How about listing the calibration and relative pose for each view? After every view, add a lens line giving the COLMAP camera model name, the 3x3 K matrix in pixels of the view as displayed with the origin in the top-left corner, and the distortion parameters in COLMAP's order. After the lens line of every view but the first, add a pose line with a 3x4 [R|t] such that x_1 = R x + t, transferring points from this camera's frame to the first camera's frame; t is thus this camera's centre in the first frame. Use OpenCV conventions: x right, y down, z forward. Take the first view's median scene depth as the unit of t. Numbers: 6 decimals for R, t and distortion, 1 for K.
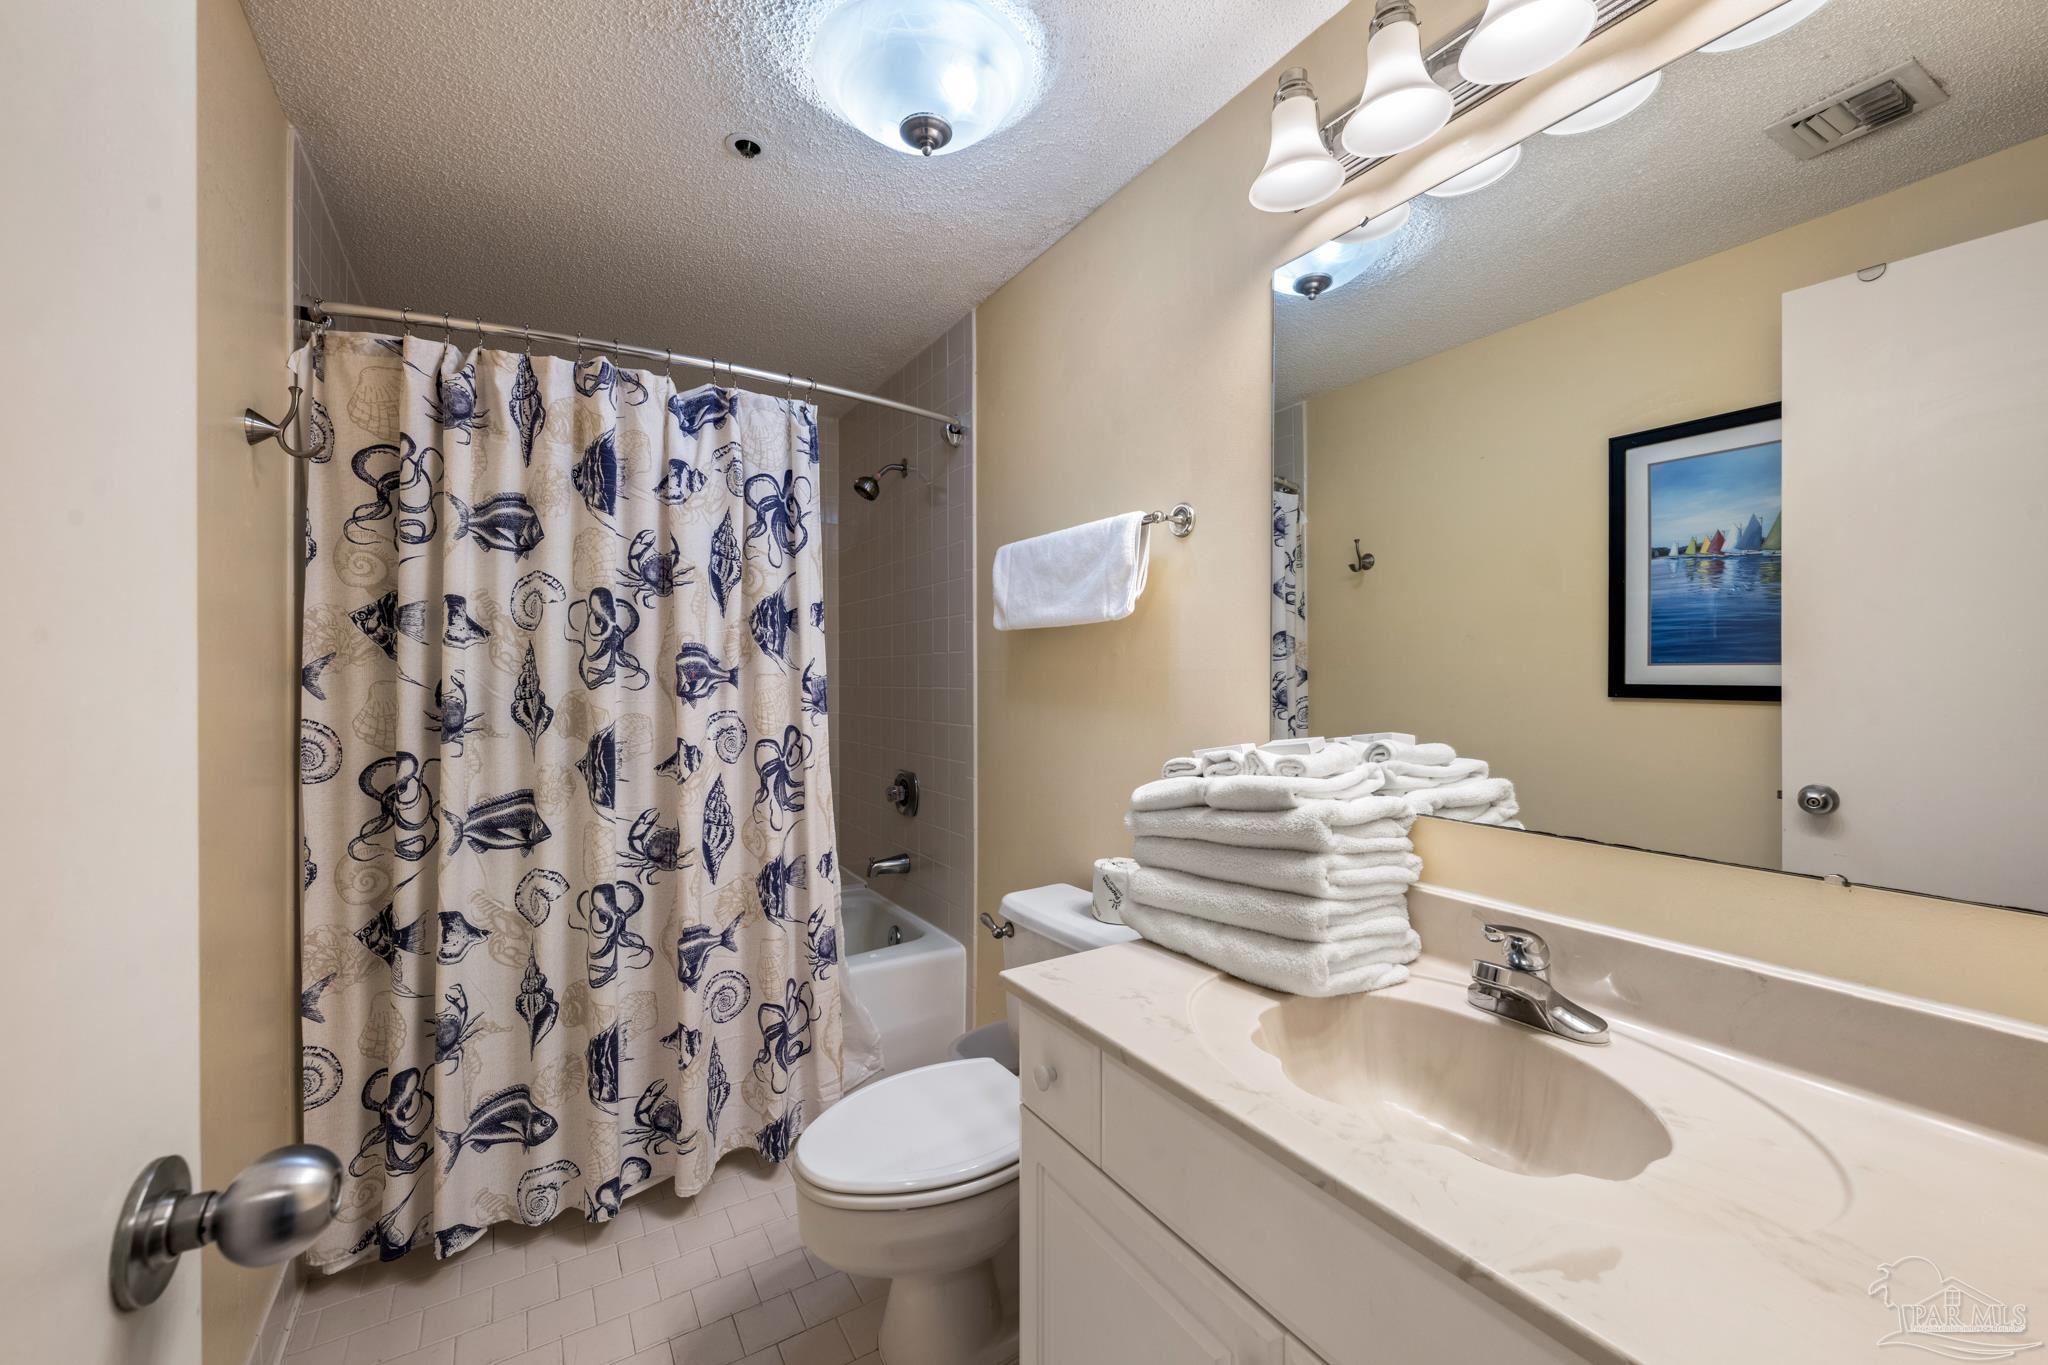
lens RADIAL K [[810.2, 0, 1026.9], [0, 810.2, 679.0], [0, 0, 1]] dist [-0.001051, 0.000304]
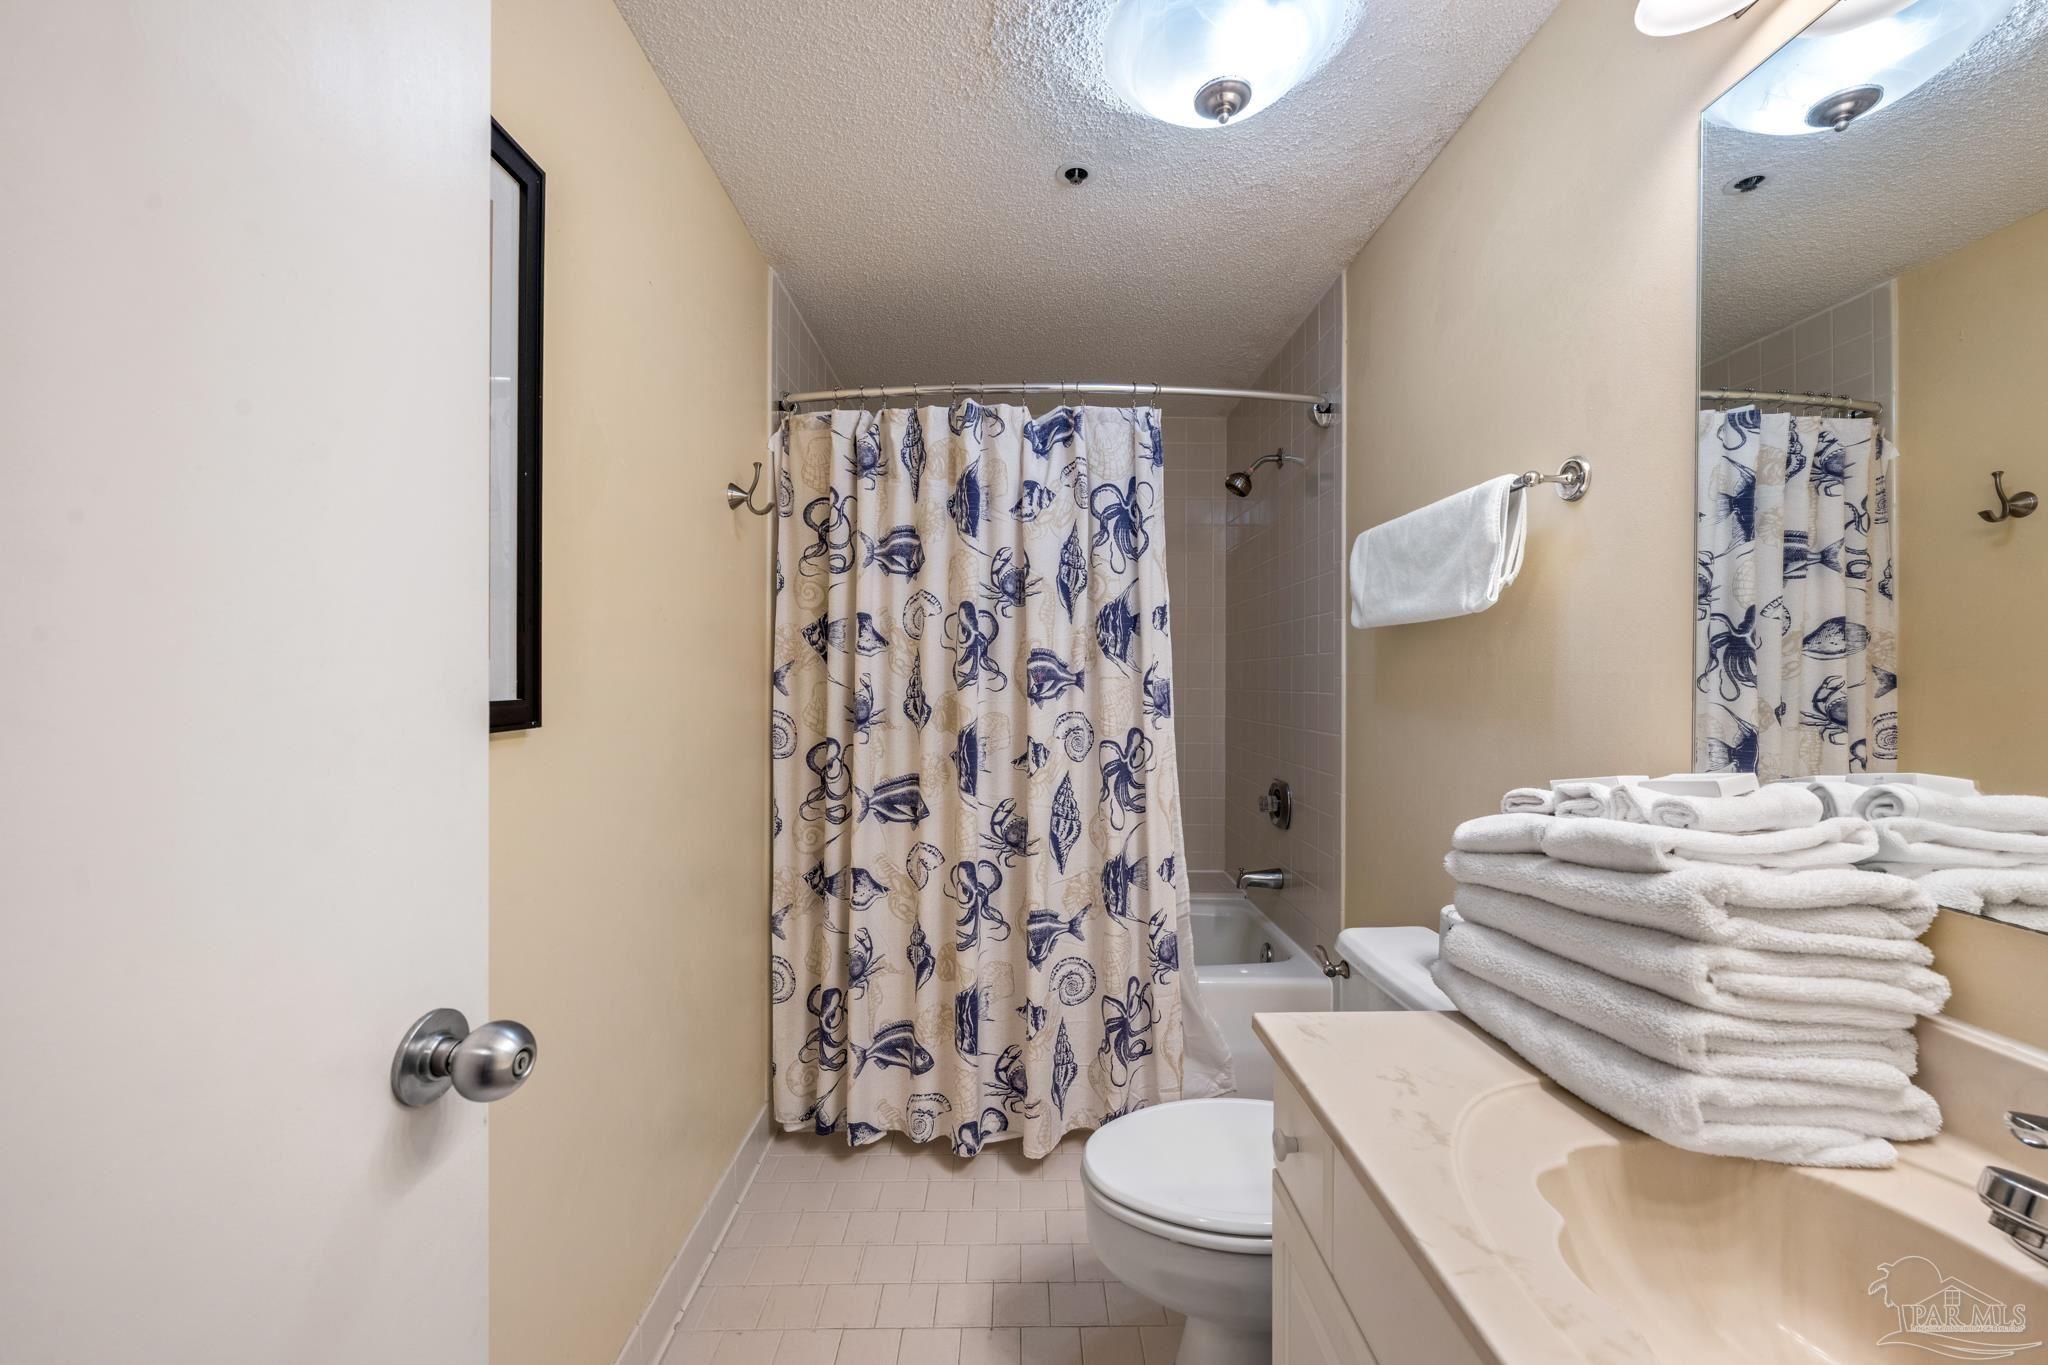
lens RADIAL K [[810.2, 0, 1023.1], [0, 810.2, 680.2], [0, 0, 1]] dist [-0.001051, 0.000304]
pose [[0.852985, 0.005236, -0.521910, 0.143429], [-0.005677, 0.999984, 0.000754, -0.002999], [0.521905, 0.002320, 0.853000, 0.070657]]
